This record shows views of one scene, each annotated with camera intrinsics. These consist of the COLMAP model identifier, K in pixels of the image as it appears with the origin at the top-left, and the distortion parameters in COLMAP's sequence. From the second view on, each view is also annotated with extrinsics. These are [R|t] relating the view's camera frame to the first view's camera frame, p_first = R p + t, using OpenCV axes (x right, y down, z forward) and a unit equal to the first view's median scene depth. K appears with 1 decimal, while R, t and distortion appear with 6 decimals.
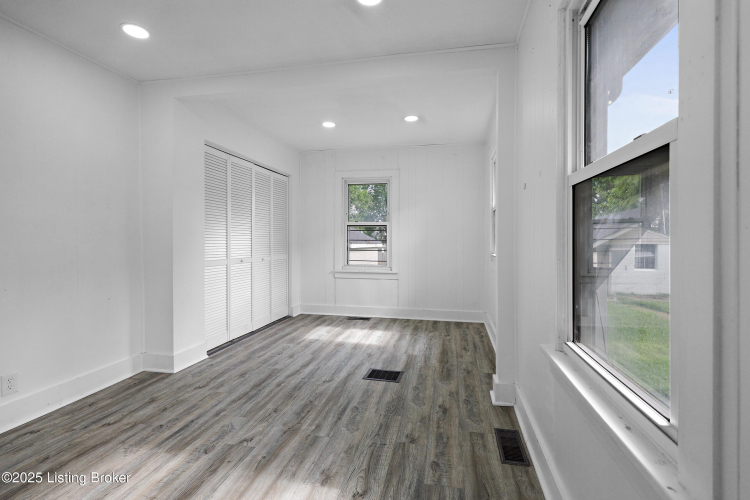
lens RADIAL K [[353.9, 0, 380.0], [0, 353.9, 239.4], [0, 0, 1]] dist [-0.004924, 0.001387]
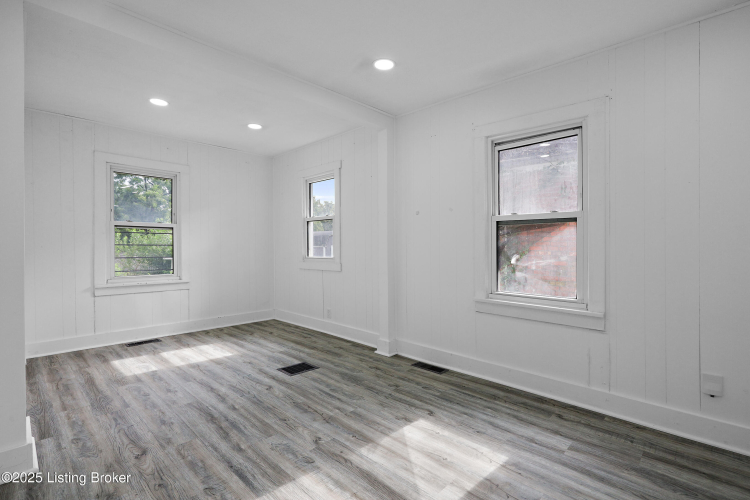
lens RADIAL K [[353.9, 0, 380.3], [0, 353.9, 245.3], [0, 0, 1]] dist [-0.004924, 0.001387]
pose [[0.529724, -0.002211, 0.848167, -0.842280], [-0.003067, 0.999985, 0.004523, -0.004941], [-0.848164, -0.004997, 0.529710, 0.217751]]
